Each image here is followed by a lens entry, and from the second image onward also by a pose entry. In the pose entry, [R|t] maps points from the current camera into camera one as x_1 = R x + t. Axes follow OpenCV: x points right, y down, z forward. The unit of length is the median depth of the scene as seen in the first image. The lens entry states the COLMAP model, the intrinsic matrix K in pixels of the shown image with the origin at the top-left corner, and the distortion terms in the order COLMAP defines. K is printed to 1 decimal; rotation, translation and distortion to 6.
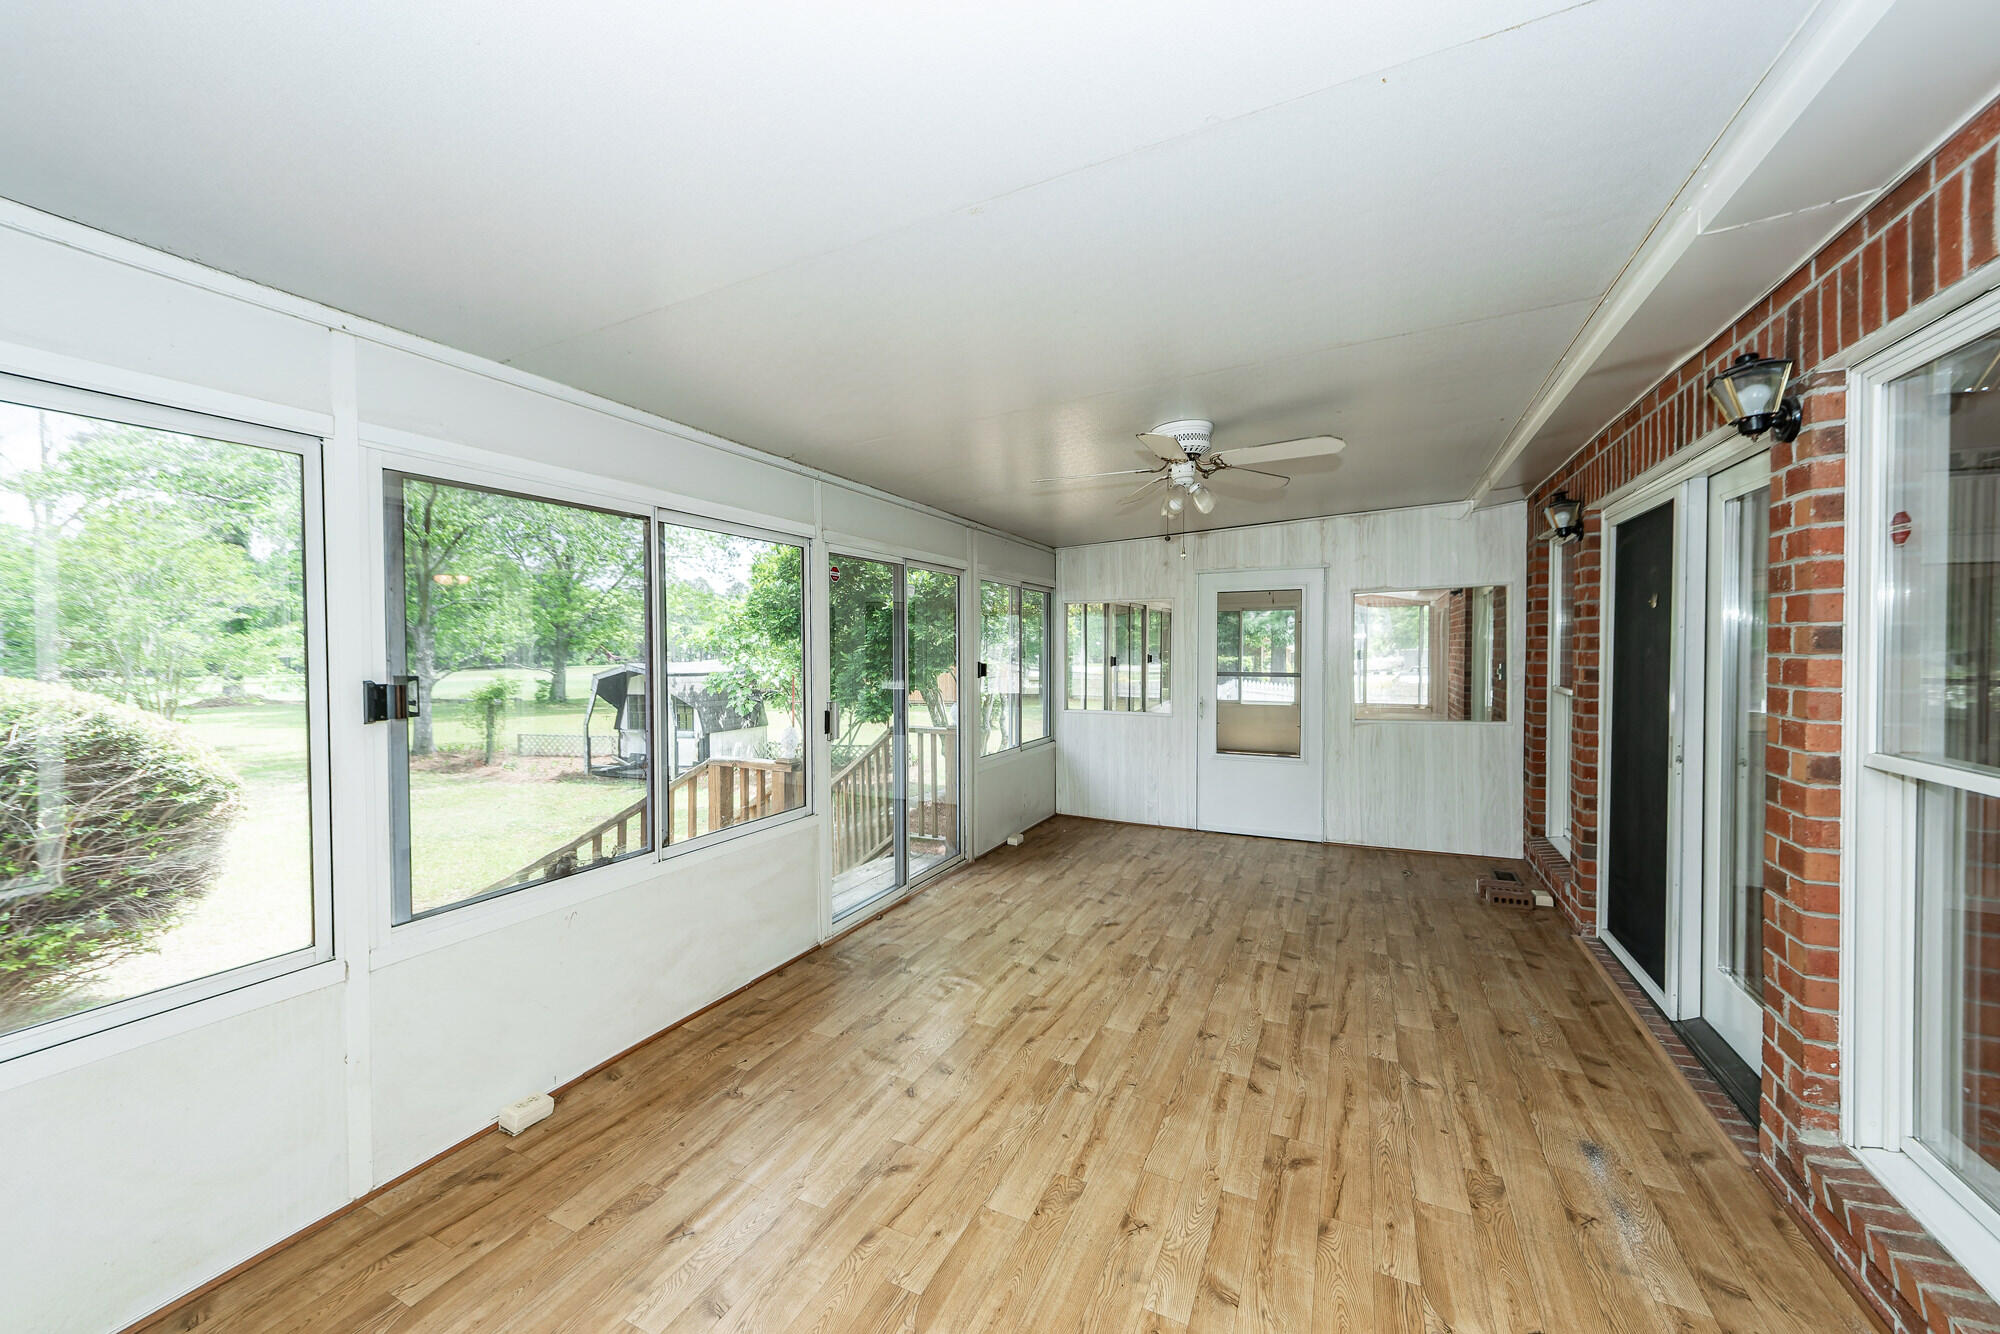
lens RADIAL K [[727.9, 0, 996.5], [0, 727.9, 647.7], [0, 0, 1]] dist [0.000653, 0.000110]
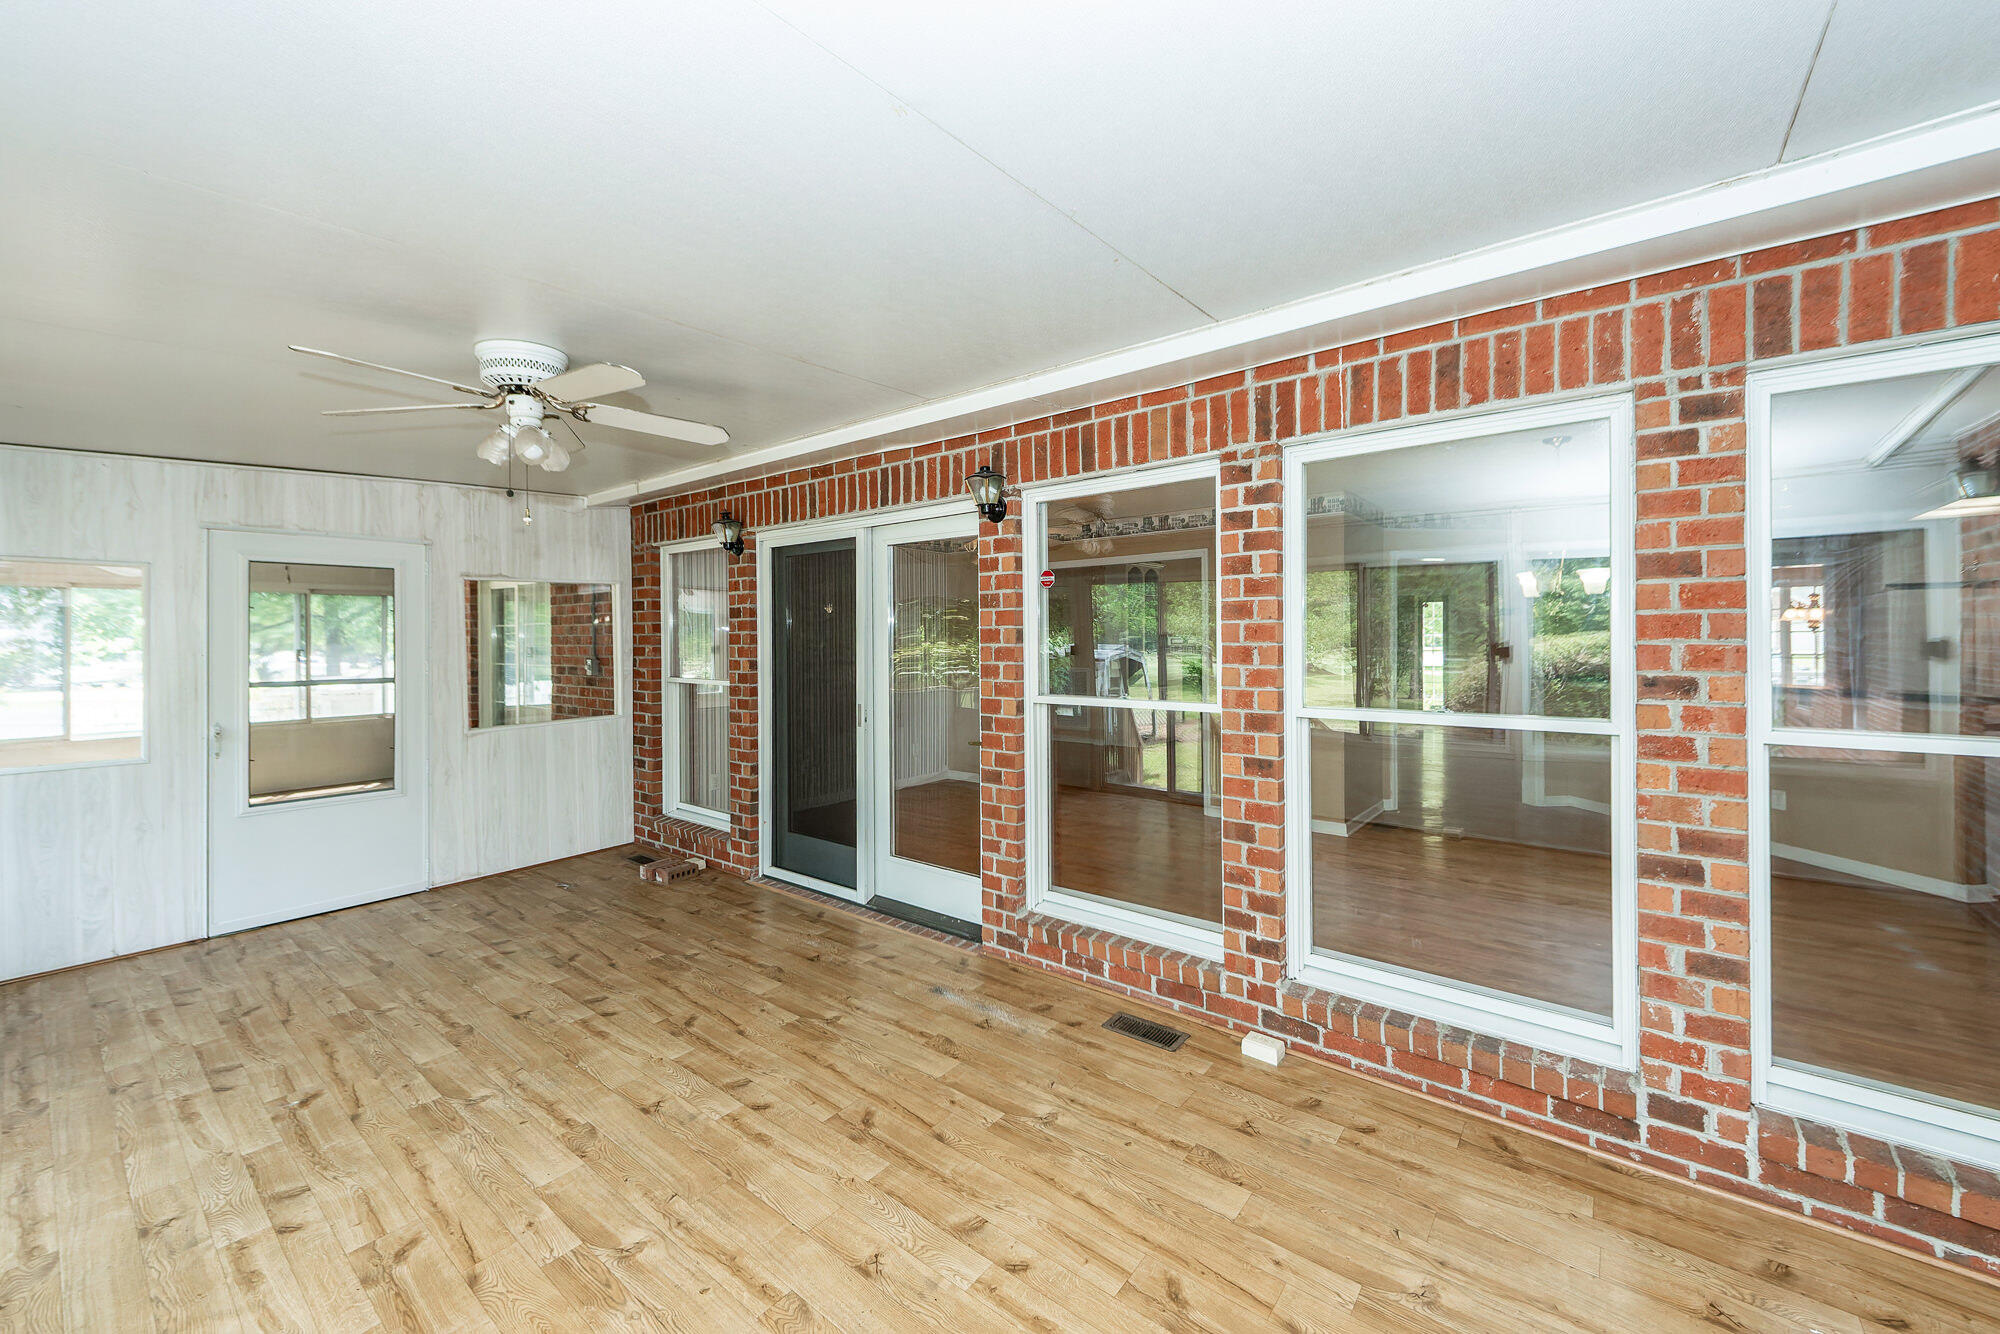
lens RADIAL K [[771.4, 0, 1004.6], [0, 771.4, 633.8], [0, 0, 1]] dist [-0.000993, -0.000646]
pose [[0.213246, 0.009710, 0.976950, -0.359534], [0.006440, 0.999915, -0.011344, 0.002608], [-0.976977, 0.008711, 0.213165, 0.302520]]
